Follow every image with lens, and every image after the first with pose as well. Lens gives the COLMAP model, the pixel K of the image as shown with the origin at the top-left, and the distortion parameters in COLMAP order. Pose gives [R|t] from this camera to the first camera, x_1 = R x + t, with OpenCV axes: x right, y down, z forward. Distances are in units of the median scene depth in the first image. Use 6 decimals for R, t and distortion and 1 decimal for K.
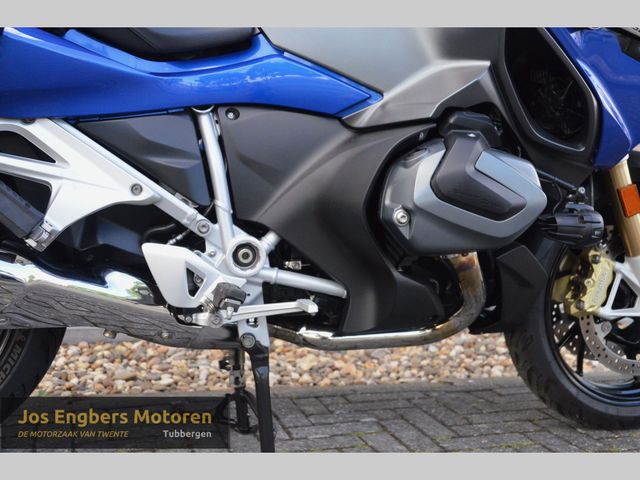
lens RADIAL K [[764.9, 0, 351.0], [0, 764.9, 240.4], [0, 0, 1]] dist [-0.061993, 0.422234]
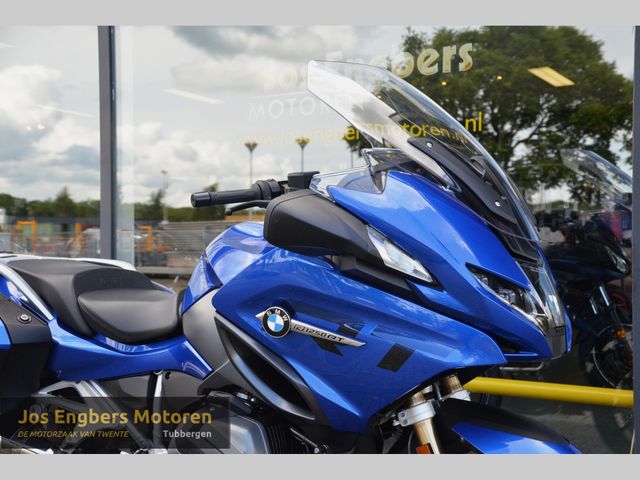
lens RADIAL K [[858.5, 0, 334.4], [0, 858.5, 248.4], [0, 0, 1]] dist [0.013449, 0.647008]
pose [[0.628688, -0.041819, -0.776532, 1.547168], [-0.036755, 0.995839, -0.083387, -0.301301], [0.776789, 0.080966, 0.624535, 0.093246]]
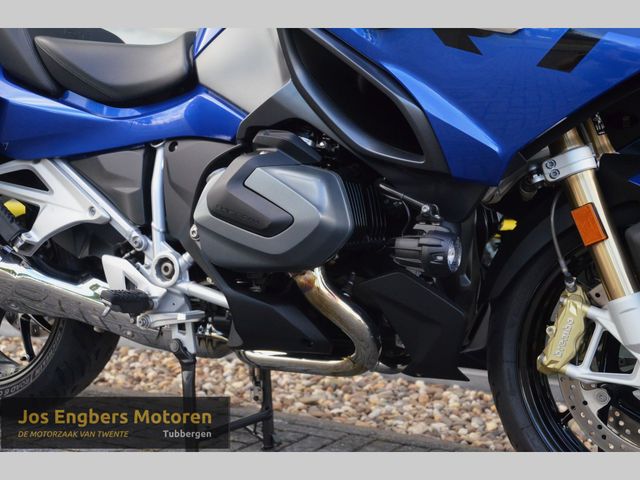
lens RADIAL K [[942.6, 0, 327.7], [0, 942.6, 242.3], [0, 0, 1]] dist [0.163450, 0.036192]
pose [[0.680702, 0.010785, -0.732481, 1.068992], [-0.062300, 0.997121, -0.043215, 0.026855], [0.729907, 0.075050, 0.679414, 0.206872]]
